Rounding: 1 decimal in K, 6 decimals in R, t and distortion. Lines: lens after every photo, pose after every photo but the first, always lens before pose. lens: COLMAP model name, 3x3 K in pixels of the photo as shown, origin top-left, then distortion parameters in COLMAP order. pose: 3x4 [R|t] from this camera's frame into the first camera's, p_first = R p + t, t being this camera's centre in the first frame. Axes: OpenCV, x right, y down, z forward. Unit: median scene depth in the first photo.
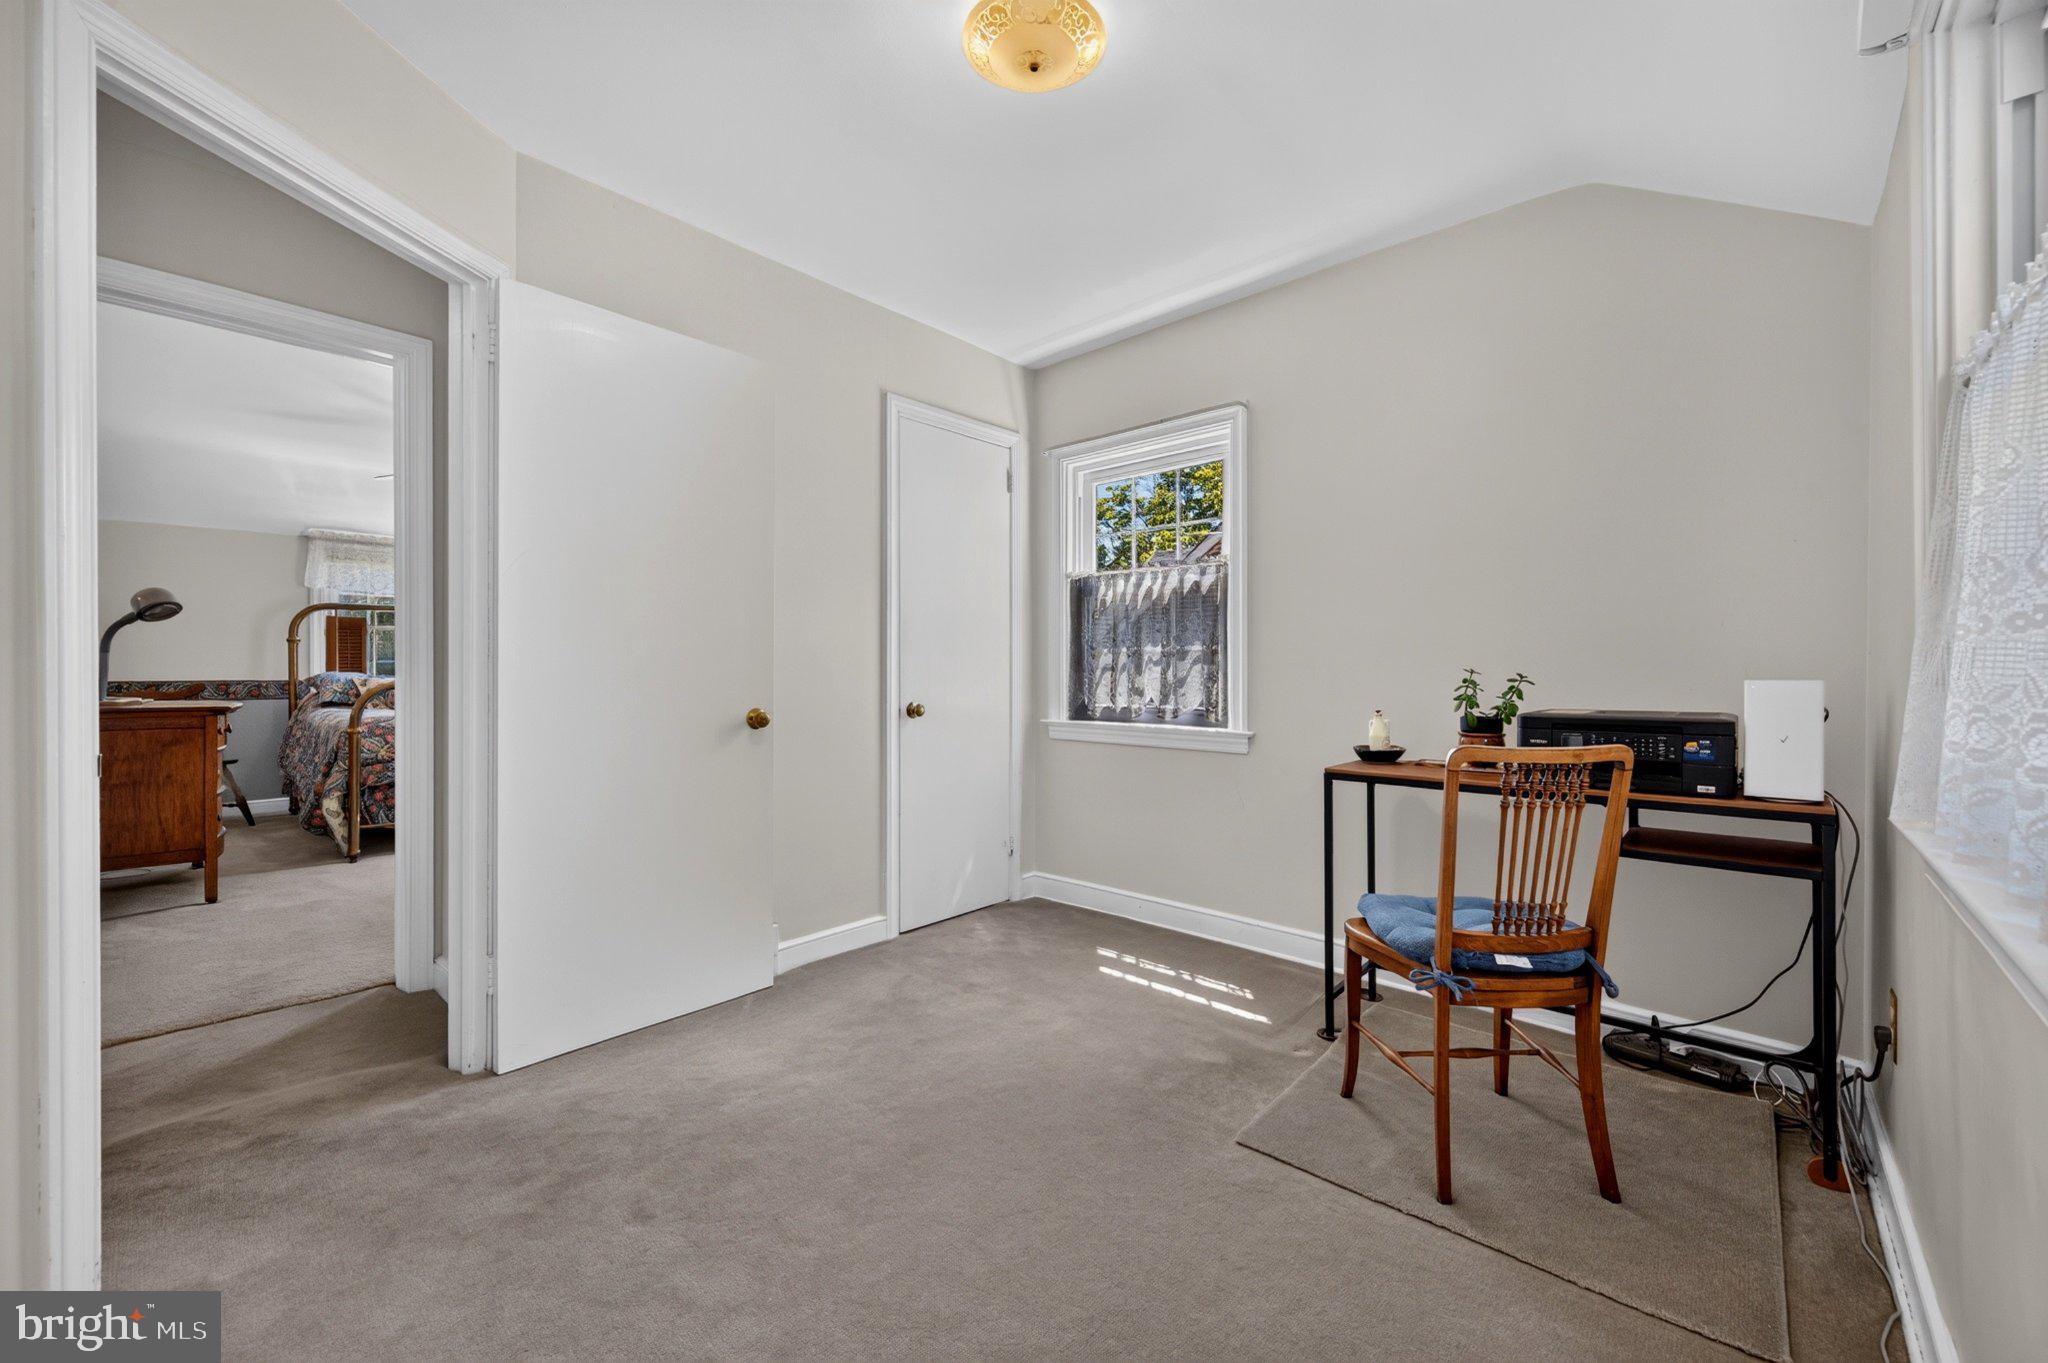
lens RADIAL K [[803.1, 0, 1032.8], [0, 803.1, 675.3], [0, 0, 1]] dist [0.001819, -0.000793]
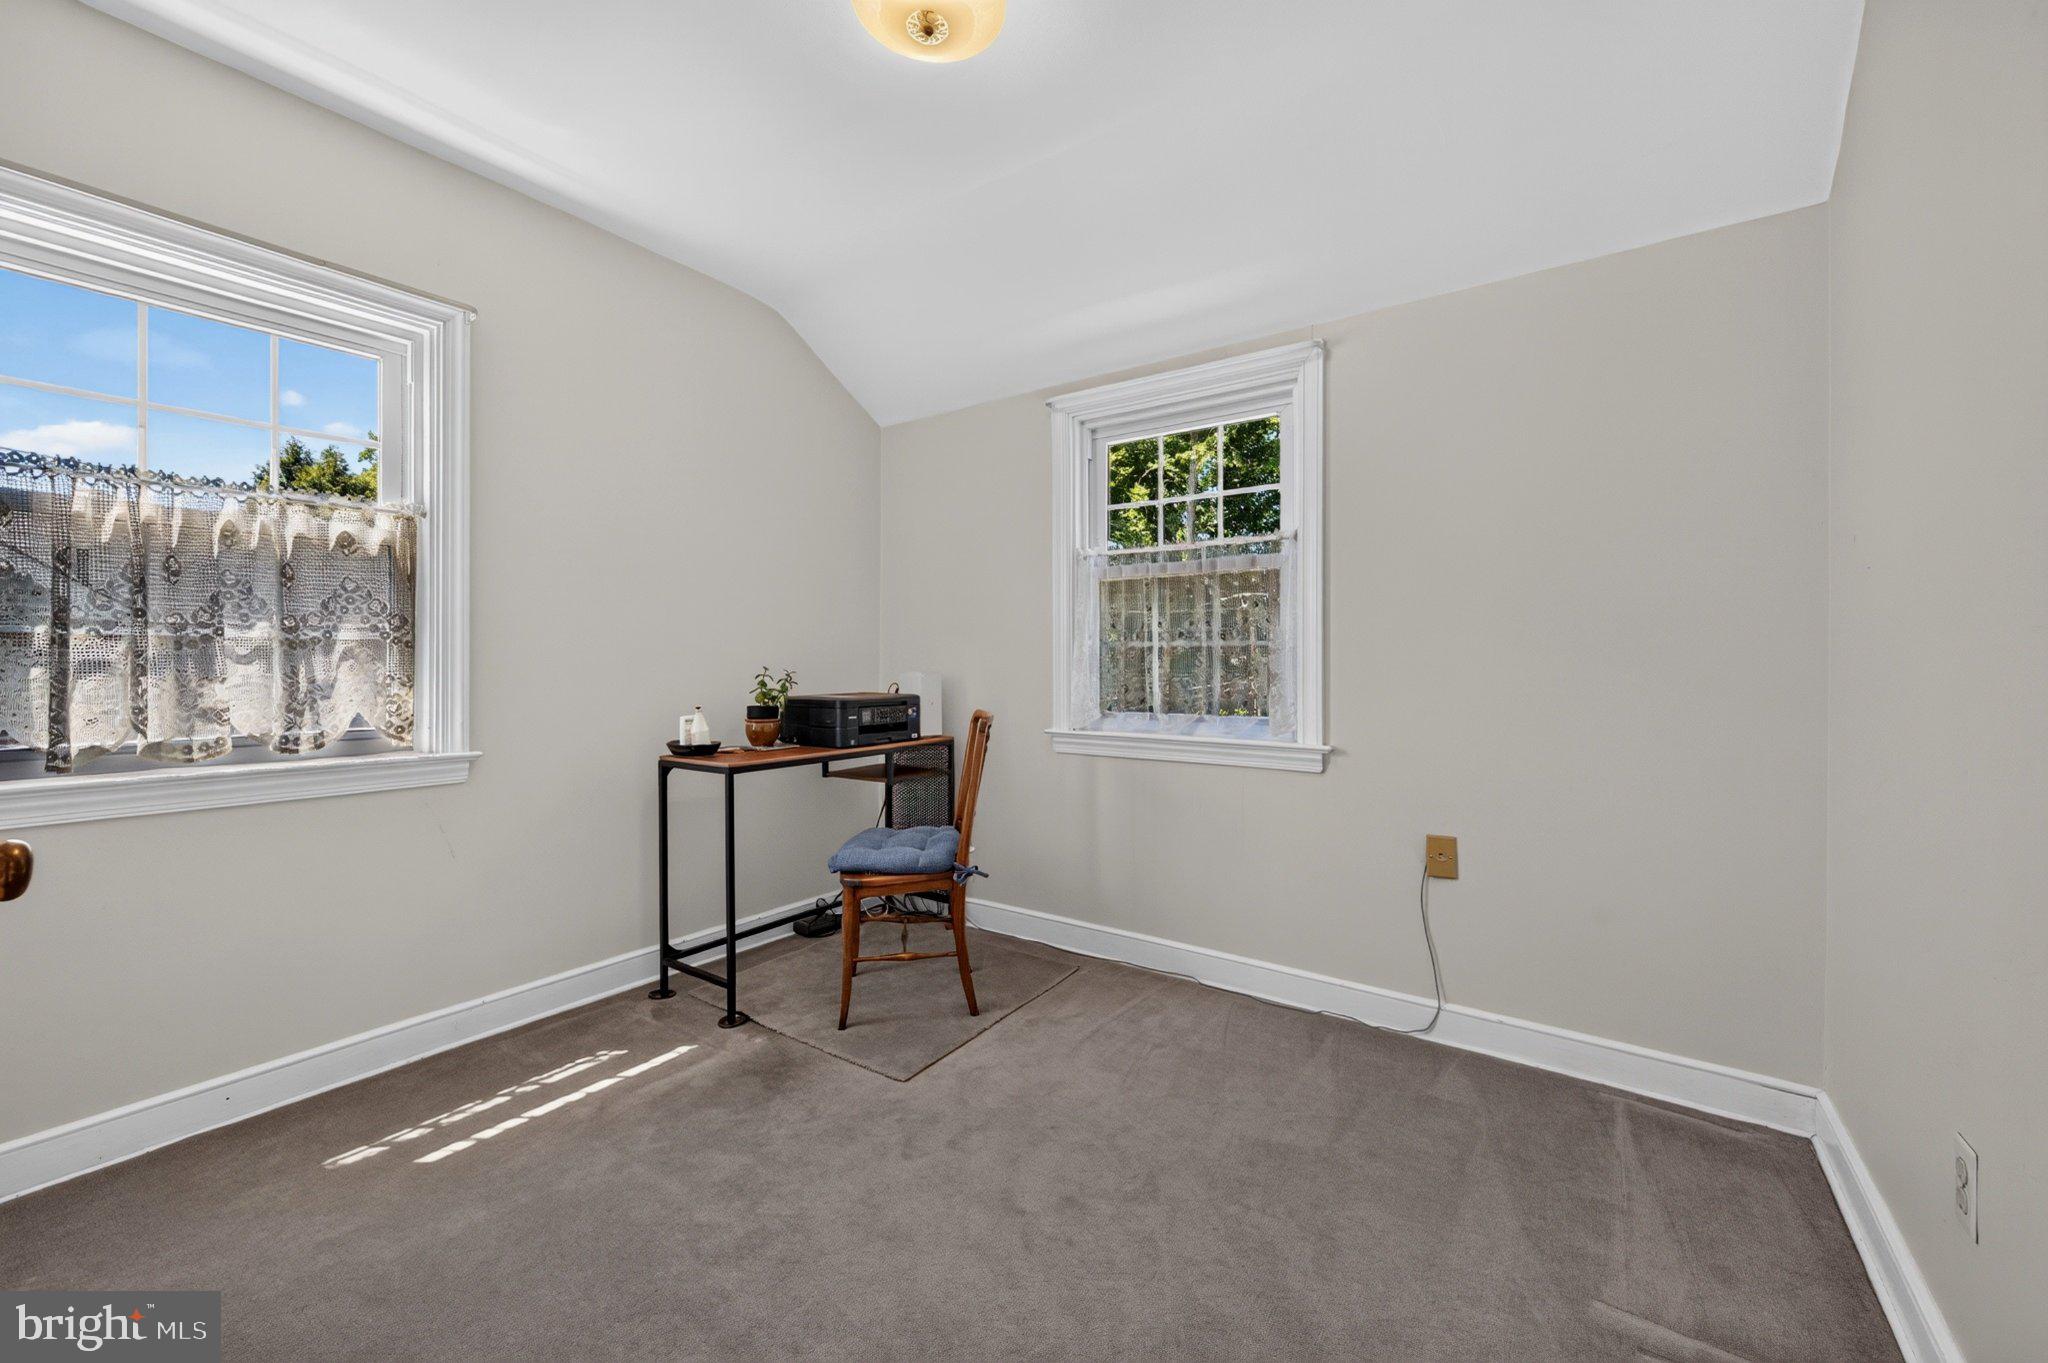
lens RADIAL K [[803.1, 0, 1037.6], [0, 803.1, 662.6], [0, 0, 1]] dist [0.001819, -0.000793]
pose [[-0.127487, 0.000125, 0.991840, -0.915152], [0.006939, 0.999976, 0.000766, -0.016900], [-0.991816, 0.006980, -0.127485, 0.963904]]
